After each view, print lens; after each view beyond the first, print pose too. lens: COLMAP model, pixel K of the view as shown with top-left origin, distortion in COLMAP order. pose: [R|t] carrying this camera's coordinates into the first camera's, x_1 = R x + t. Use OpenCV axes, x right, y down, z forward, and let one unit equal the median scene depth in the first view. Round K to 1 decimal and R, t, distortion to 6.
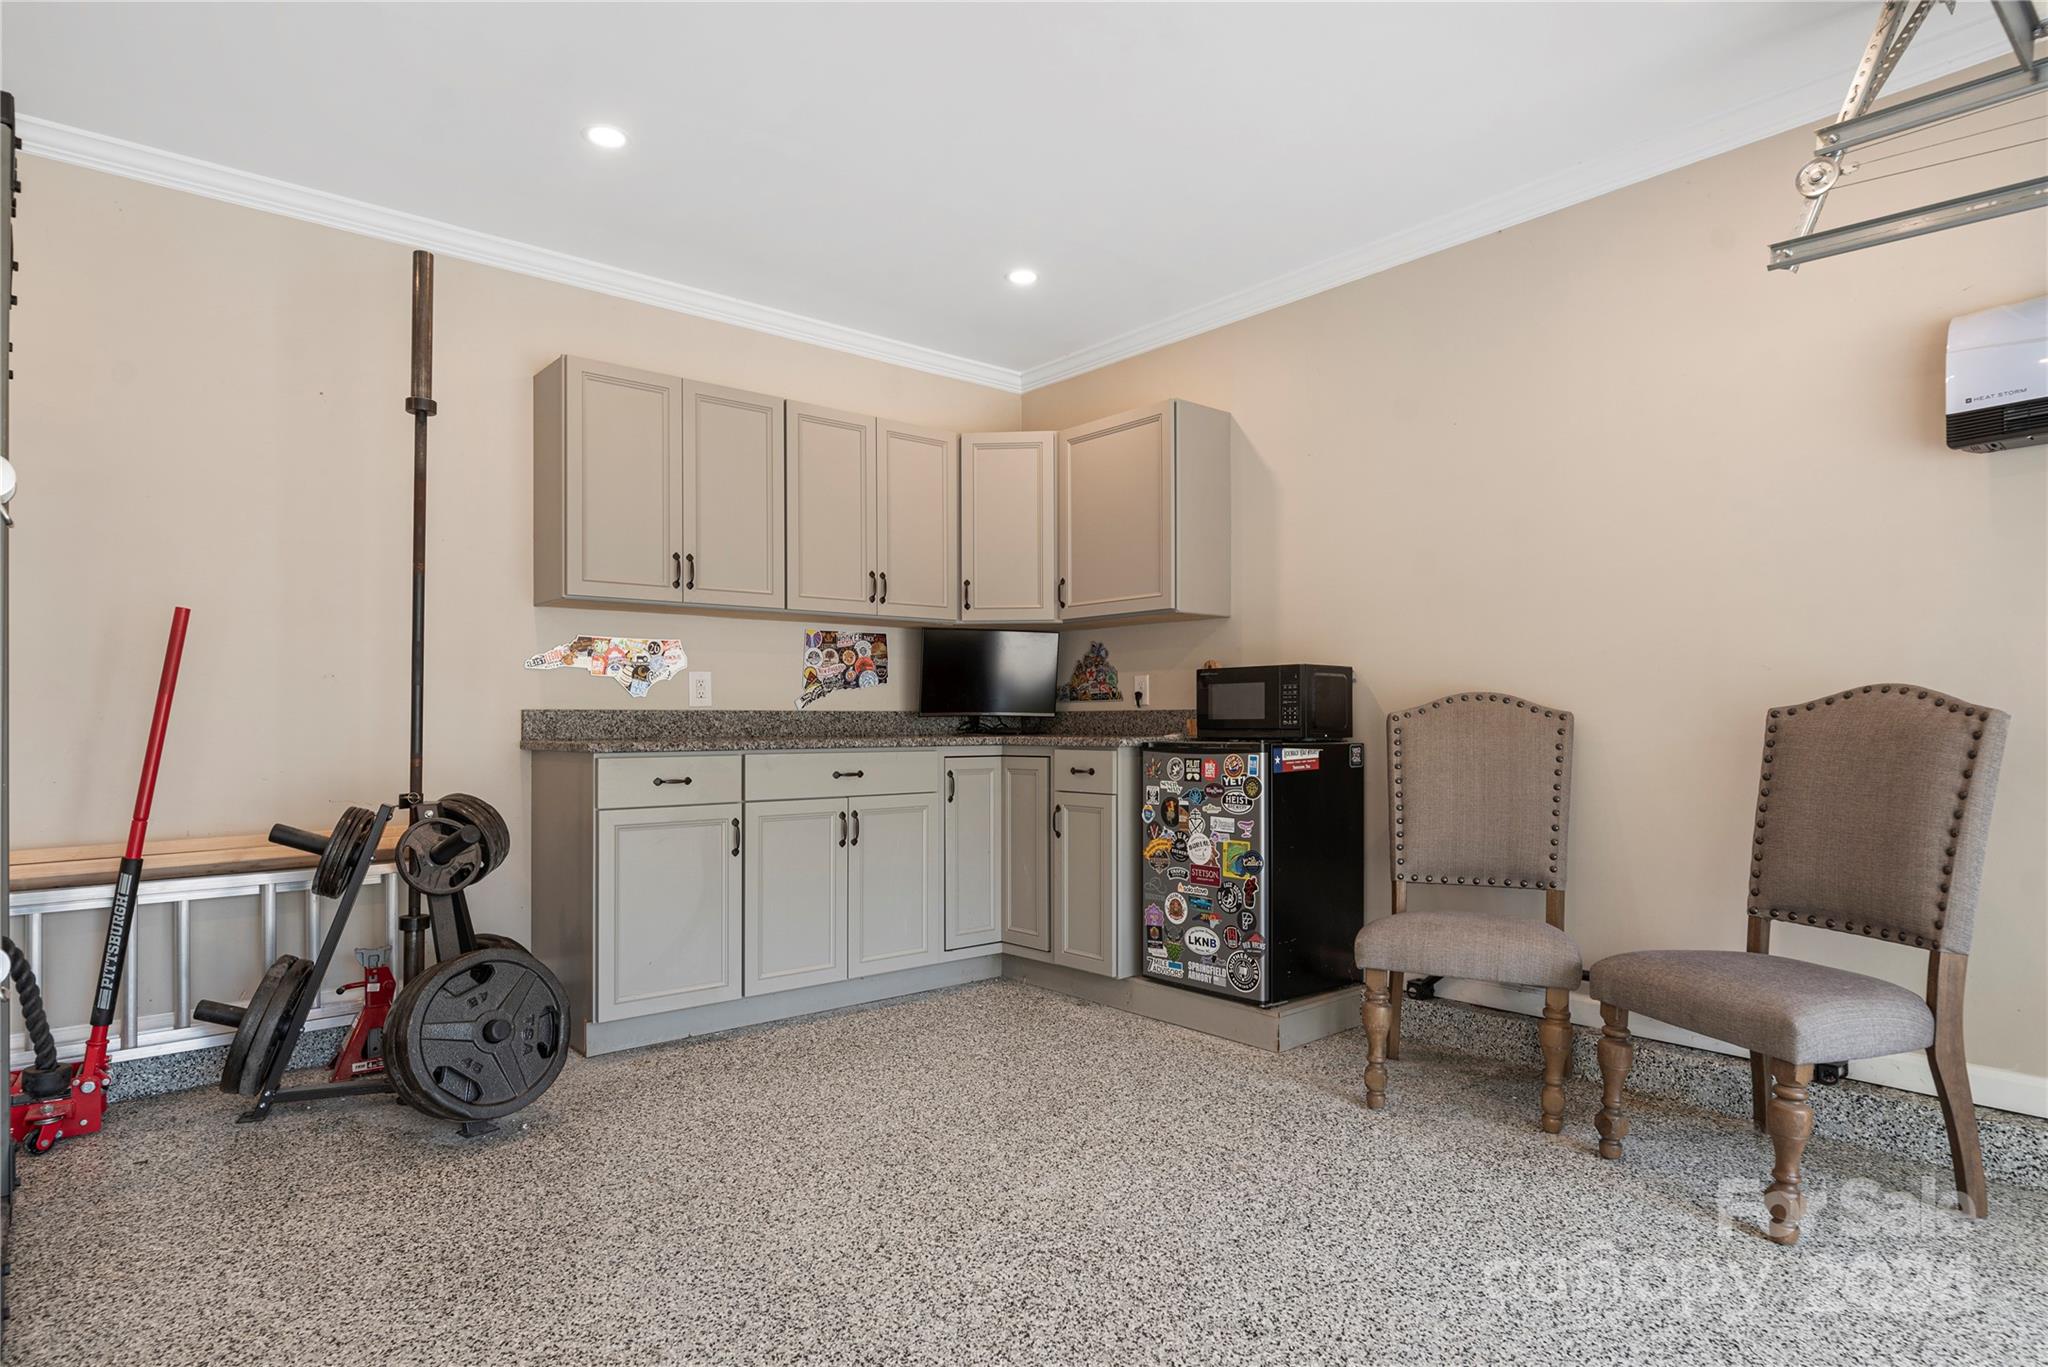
lens RADIAL K [[1128.1, 0, 1026.8], [0, 1128.1, 713.9], [0, 0, 1]] dist [-0.000977, -0.000308]
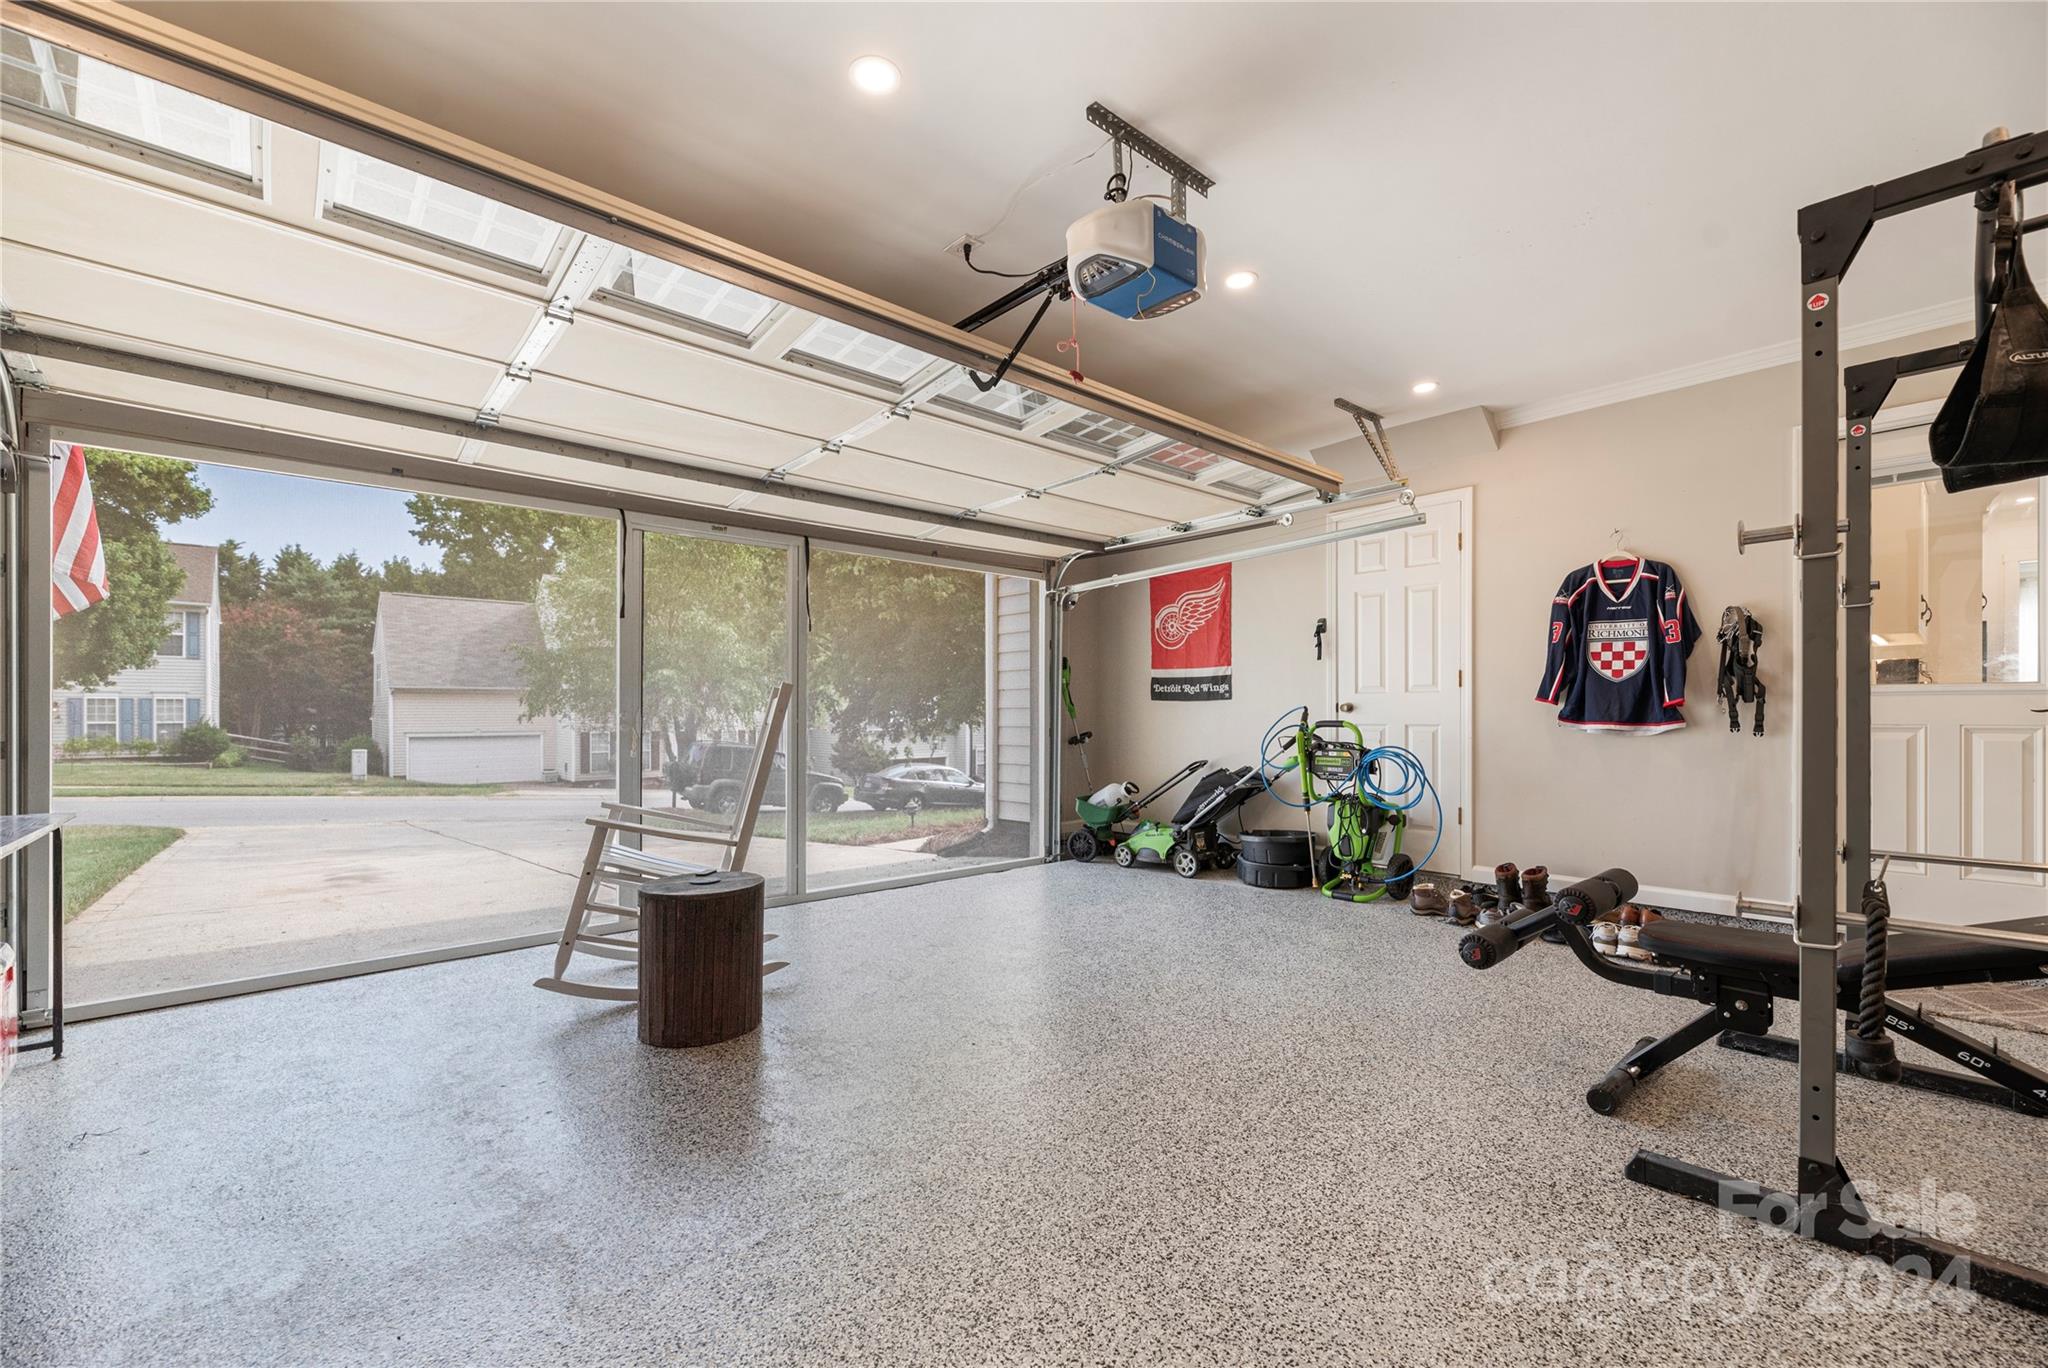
lens RADIAL K [[854.5, 0, 1023.8], [0, 854.5, 716.8], [0, 0, 1]] dist [-0.001396, -0.000025]
pose [[-0.999753, 0.007114, -0.021073, -0.017704], [0.007139, 0.999974, -0.001106, -0.000871], [0.021064, -0.001256, -0.999777, 0.977688]]
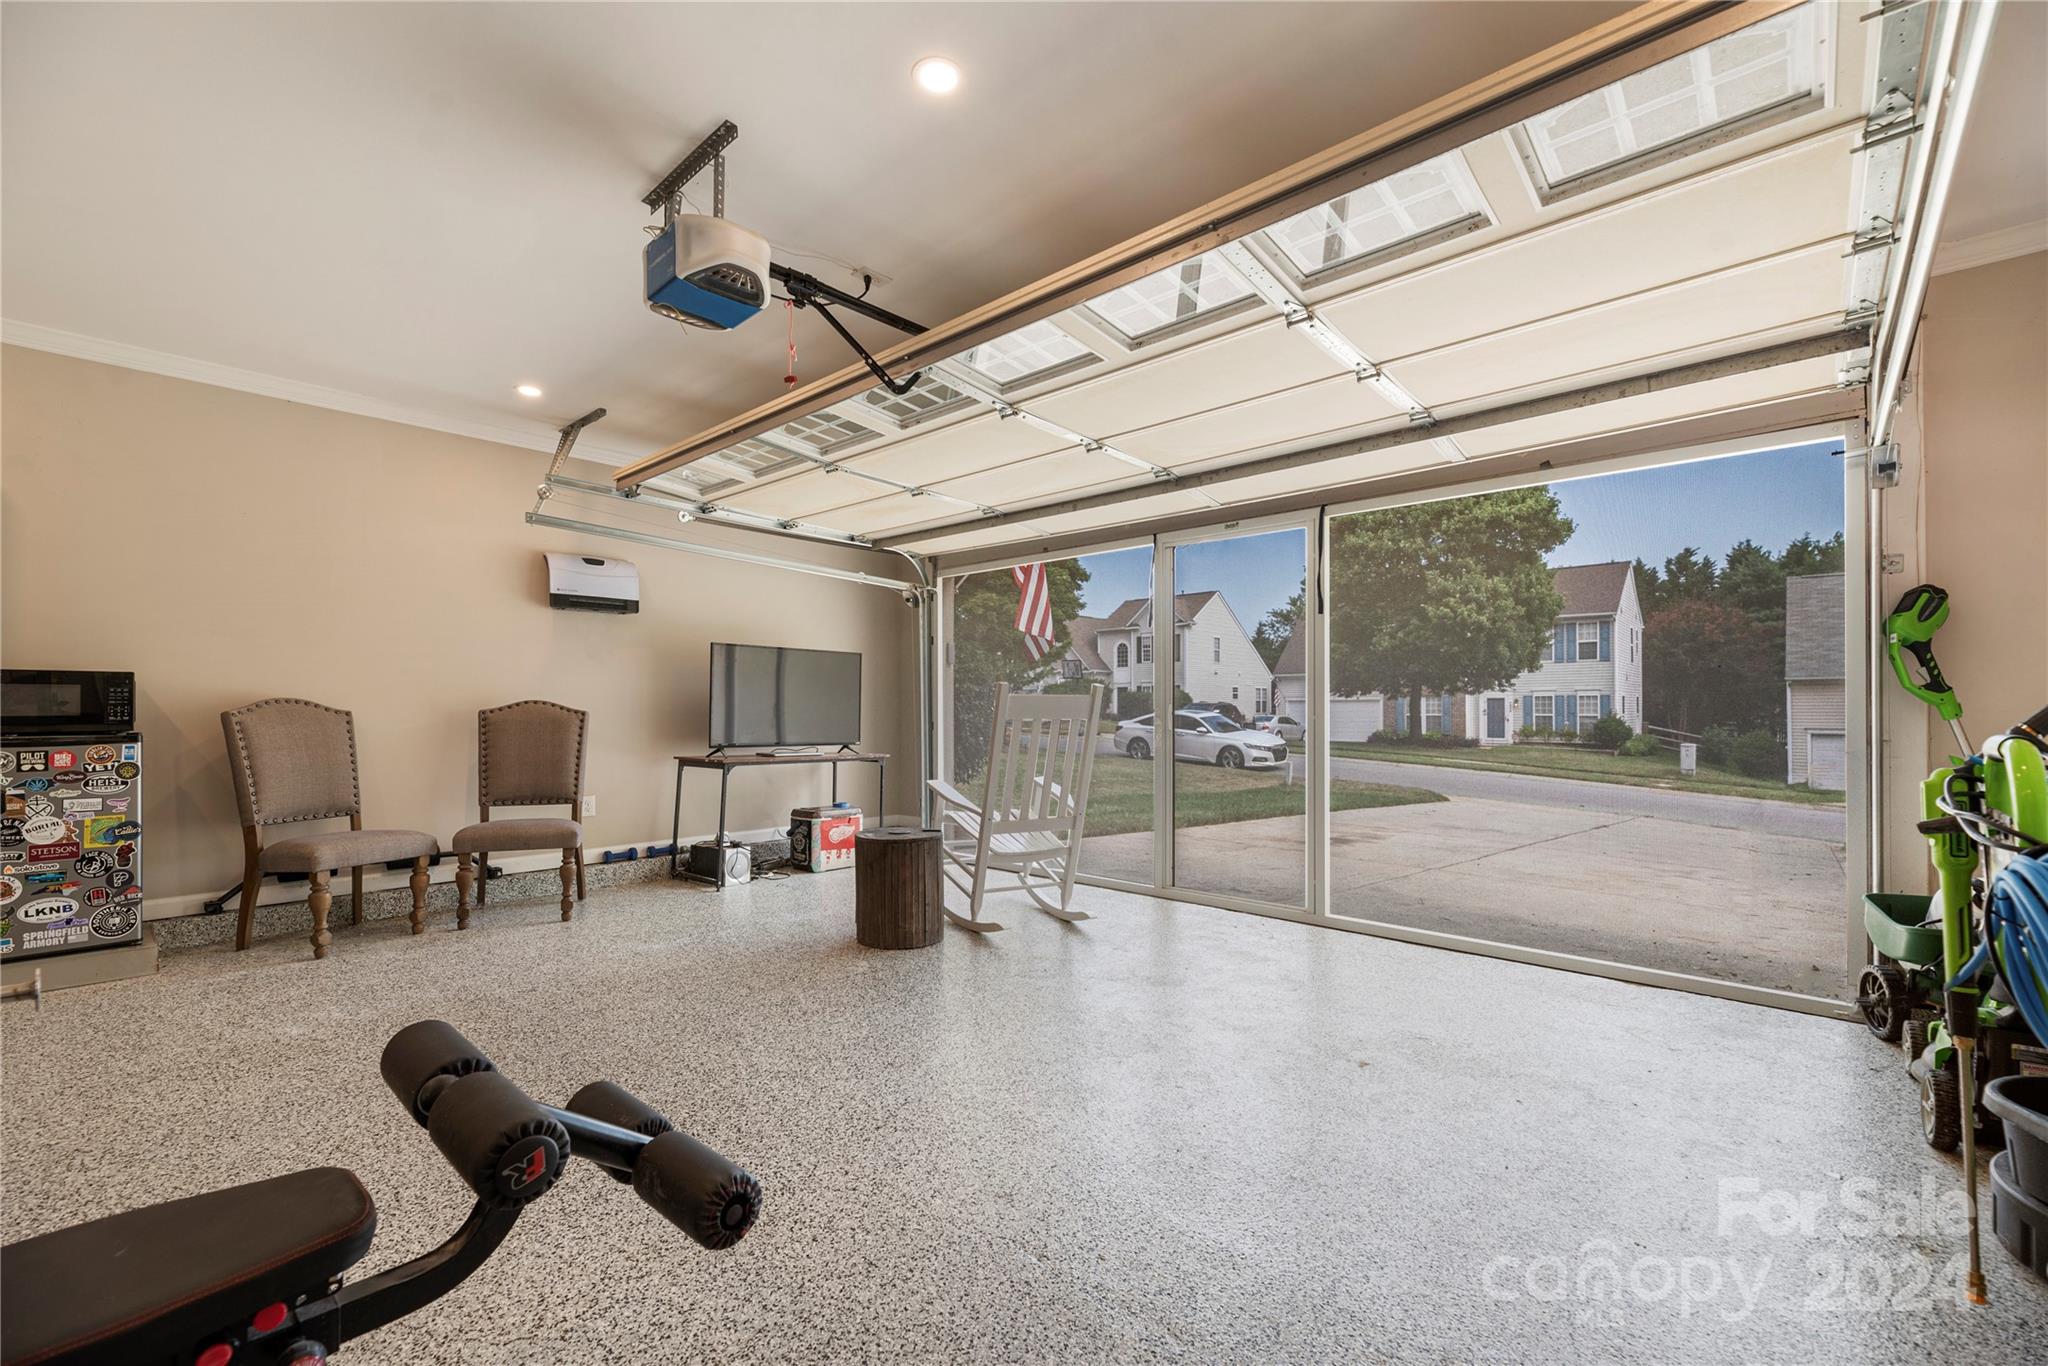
lens RADIAL K [[842.5, 0, 1027.8], [0, 842.5, 701.4], [0, 0, 1]] dist [0.001712, 0.000195]
pose [[-0.120175, 0.013358, 0.992663, -0.840901], [-0.005276, 0.999887, -0.014094, -0.003323], [-0.992739, -0.006931, -0.120091, 0.124627]]
